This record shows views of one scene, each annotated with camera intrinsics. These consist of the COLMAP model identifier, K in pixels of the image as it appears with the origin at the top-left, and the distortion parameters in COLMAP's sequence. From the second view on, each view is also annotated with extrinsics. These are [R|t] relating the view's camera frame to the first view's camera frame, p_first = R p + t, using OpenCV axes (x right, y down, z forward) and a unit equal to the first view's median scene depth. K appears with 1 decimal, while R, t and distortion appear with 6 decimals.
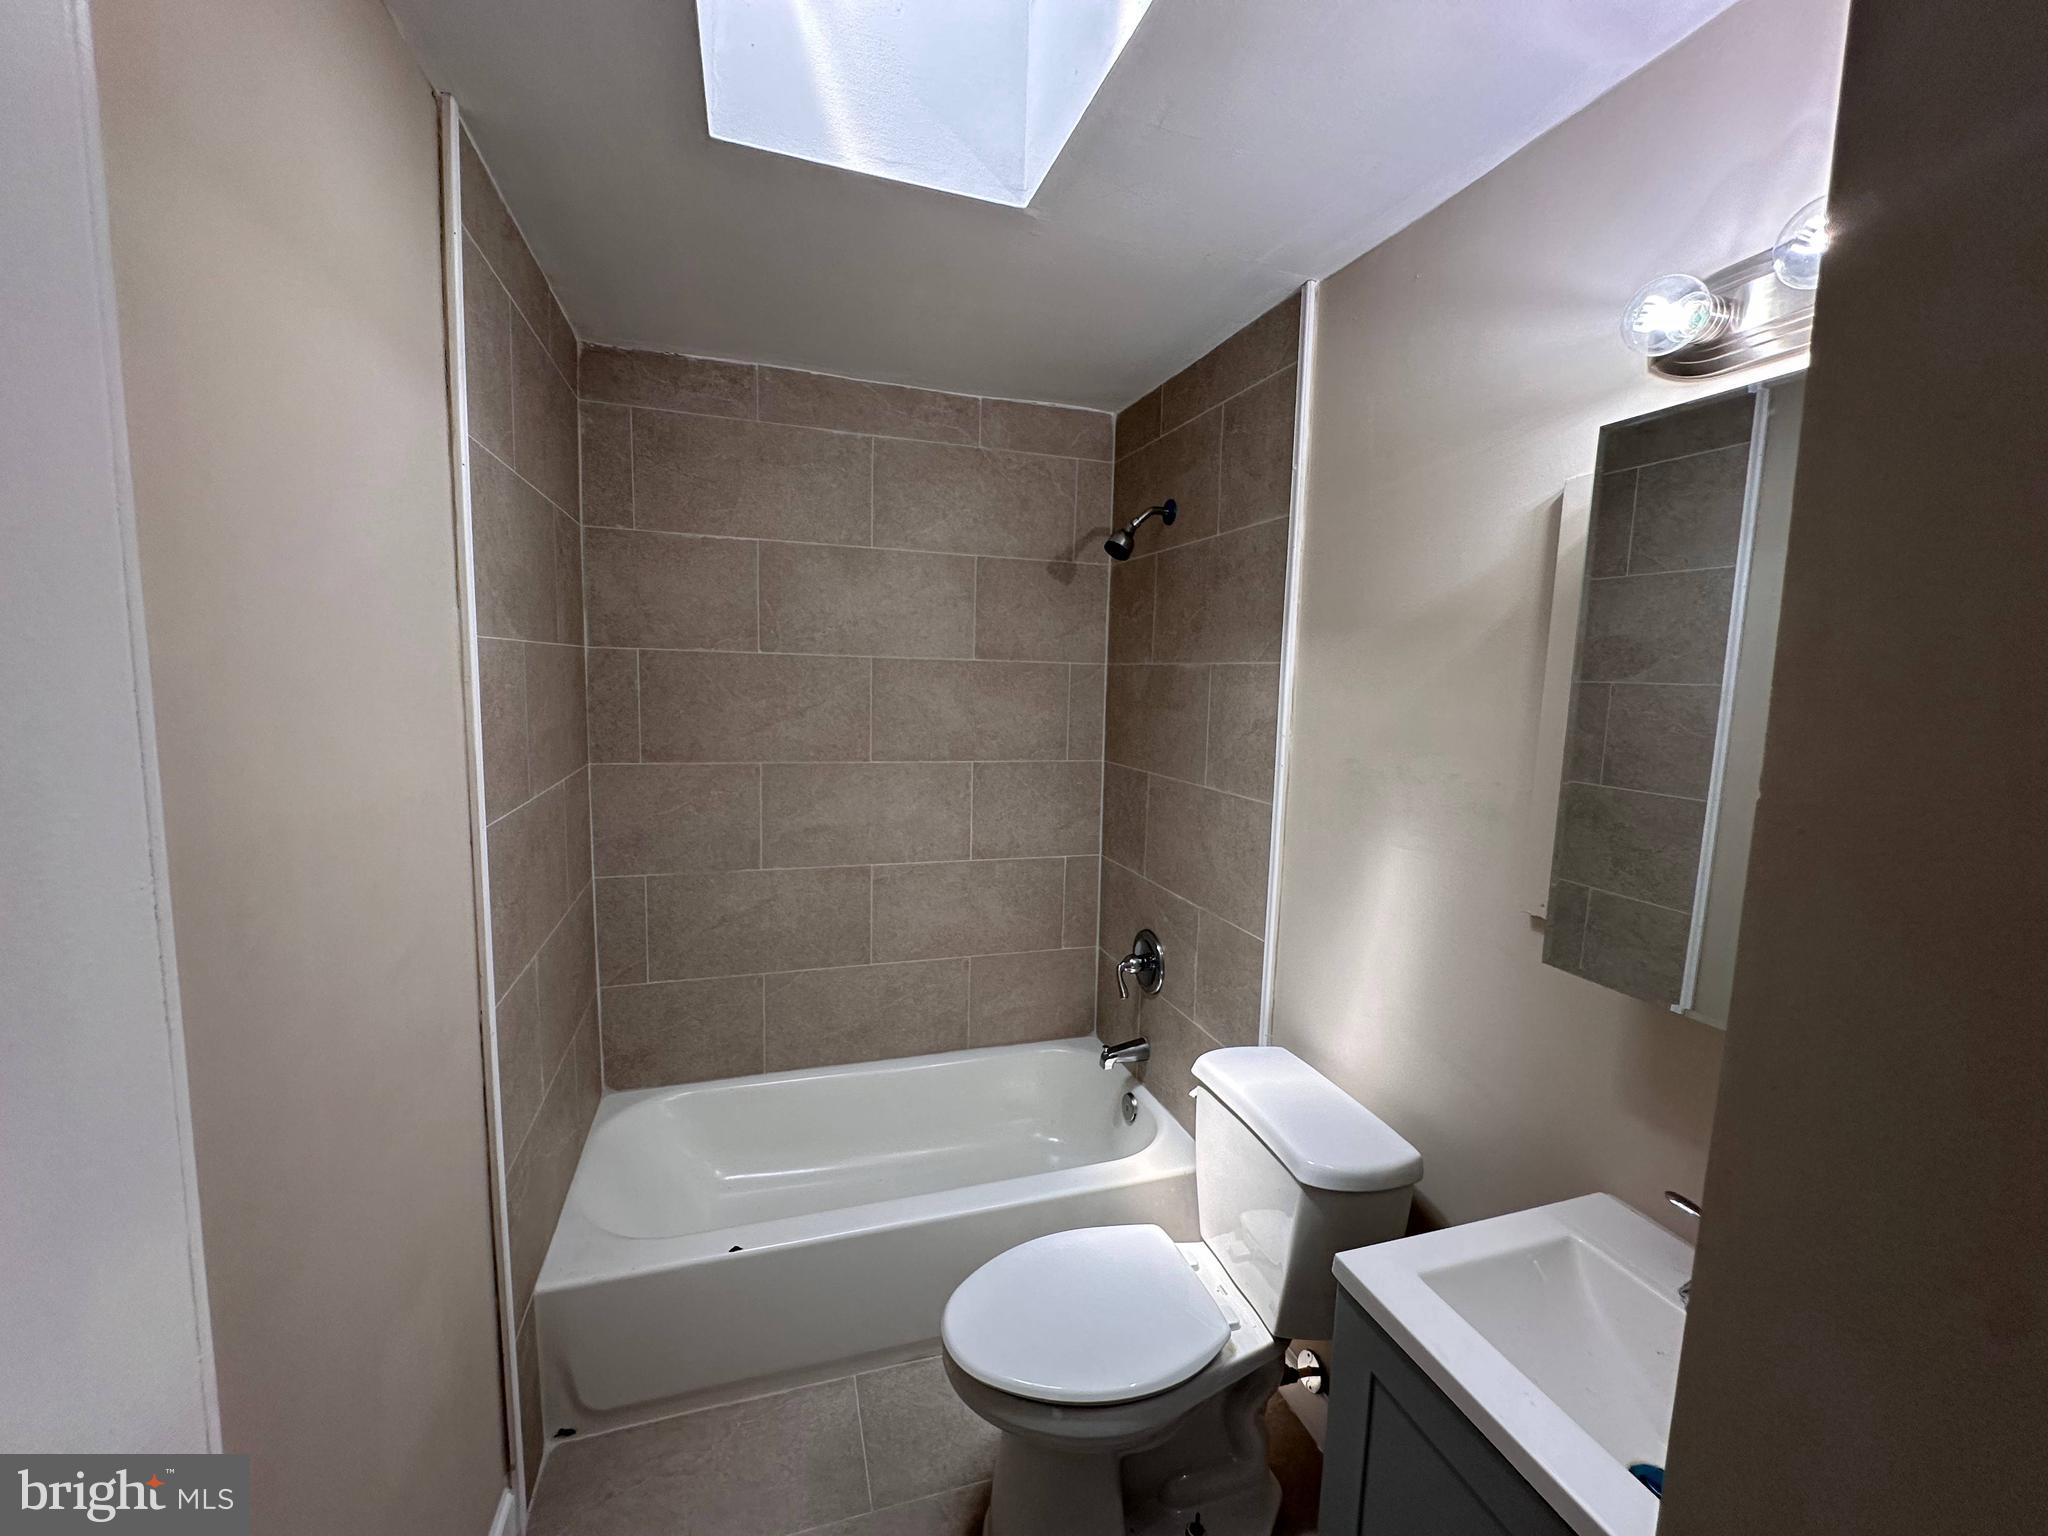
lens RADIAL K [[823.7, 0, 1024.0], [0, 823.7, 768.0], [0, 0, 1]] dist [-0.002372, 0.000828]
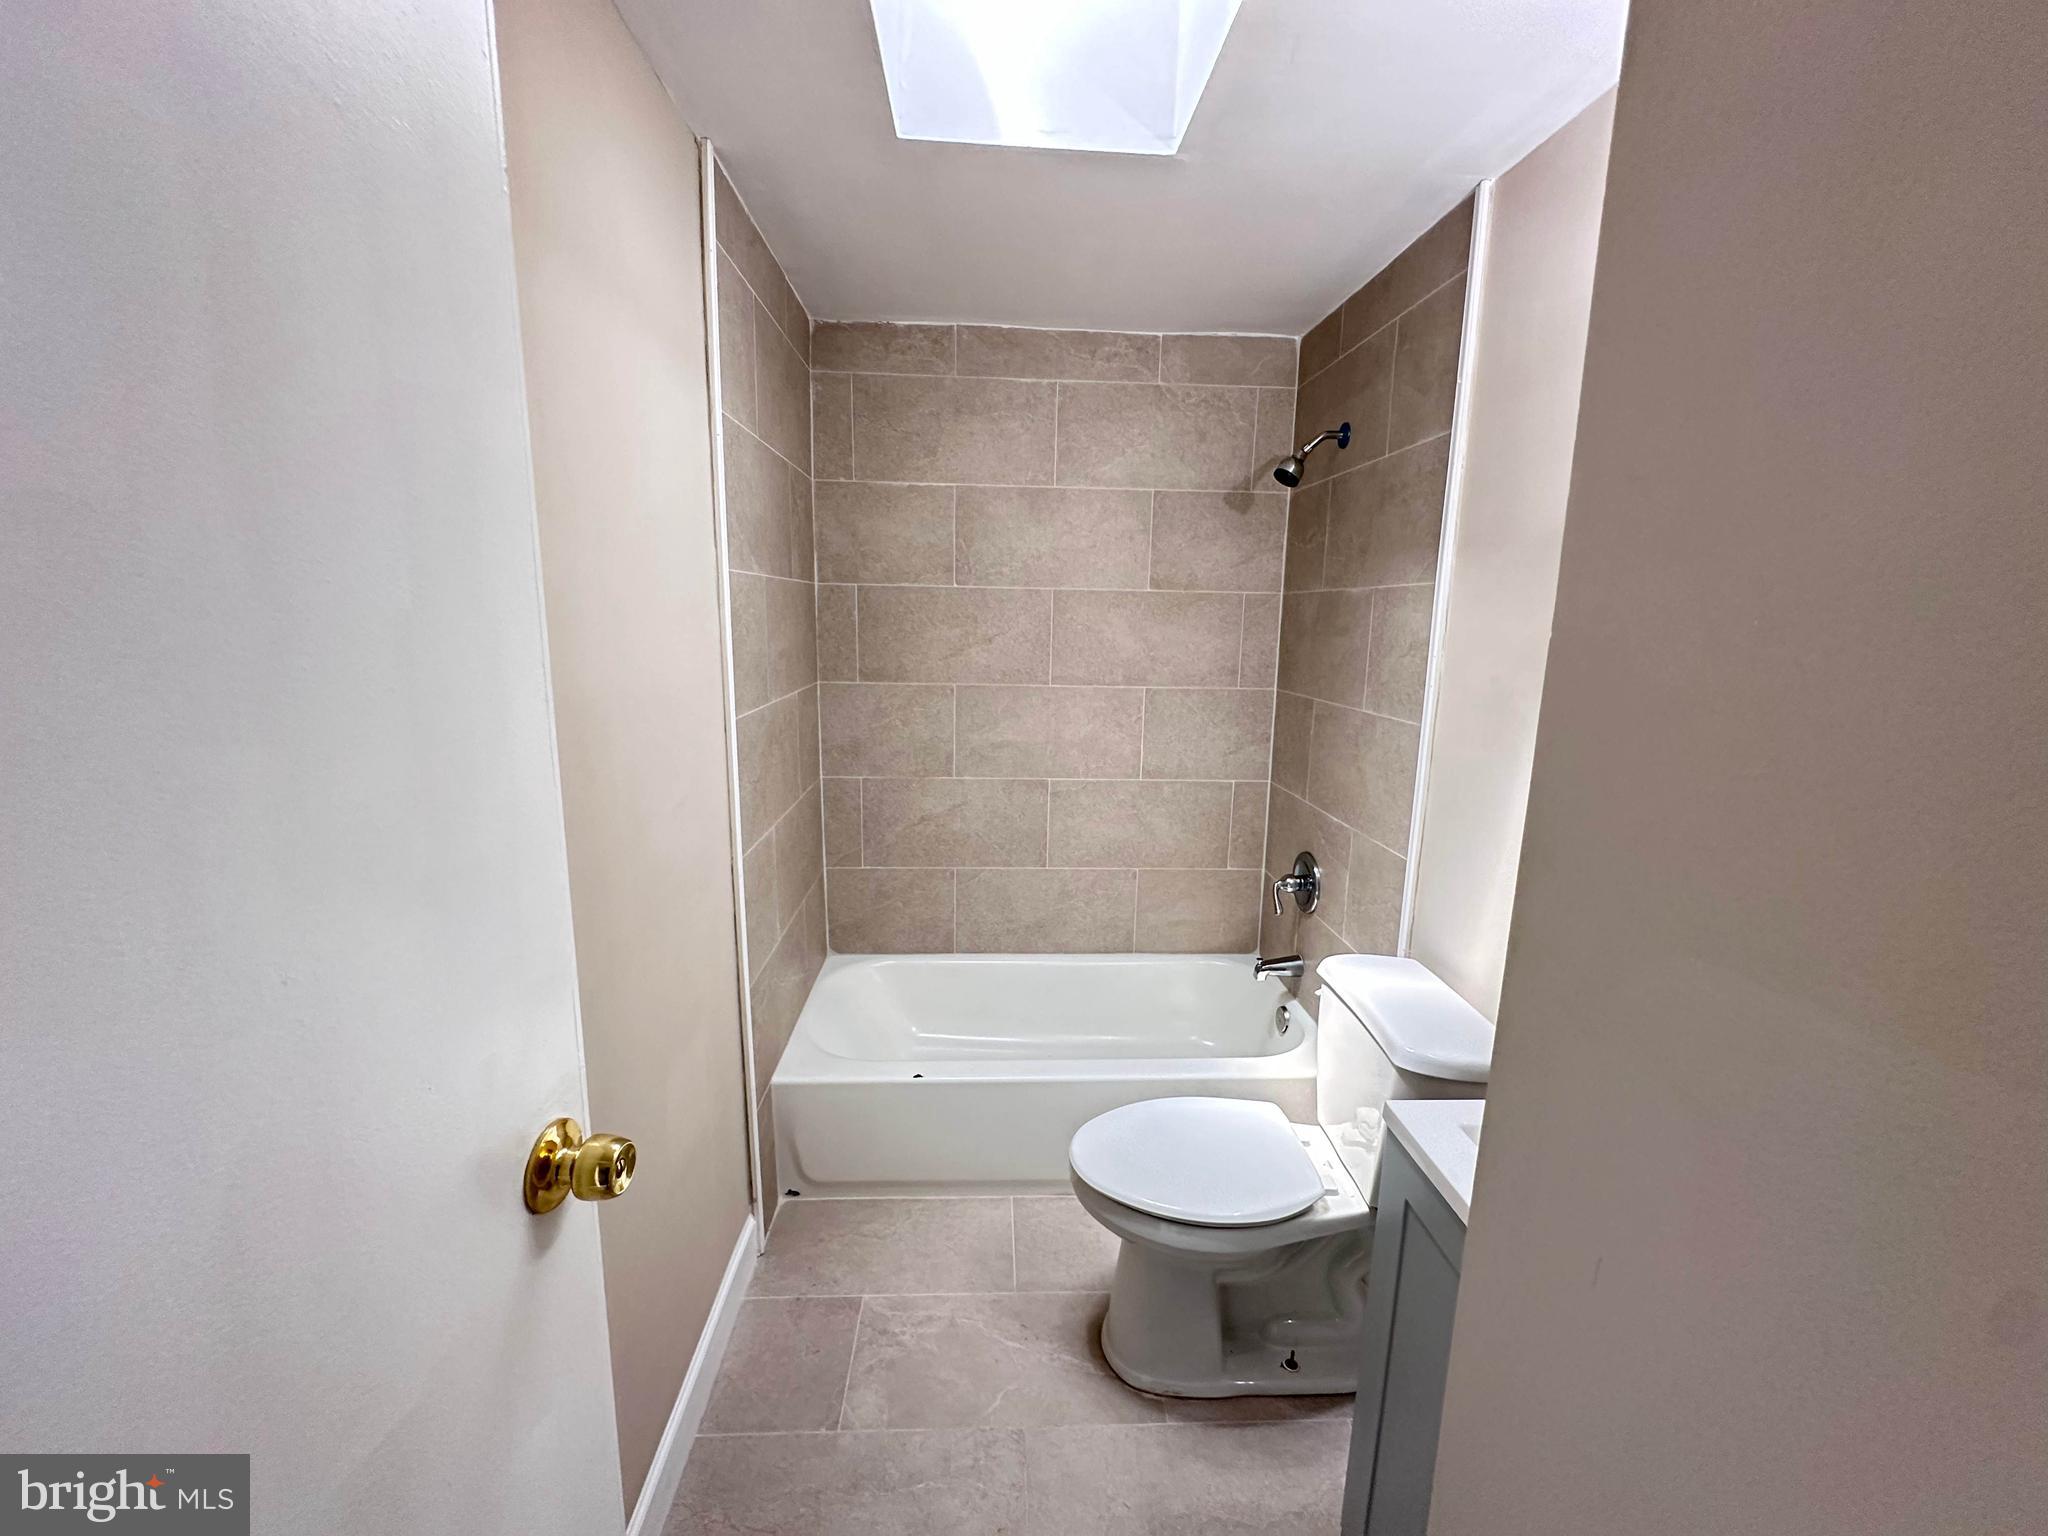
lens RADIAL K [[823.7, 0, 1024.0], [0, 823.7, 768.0], [0, 0, 1]] dist [-0.002372, 0.000828]
pose [[0.964351, 0.039424, -0.261675, 0.079154], [-0.022199, 0.997407, 0.068458, 0.030637], [0.263695, -0.060208, 0.962725, -0.083979]]
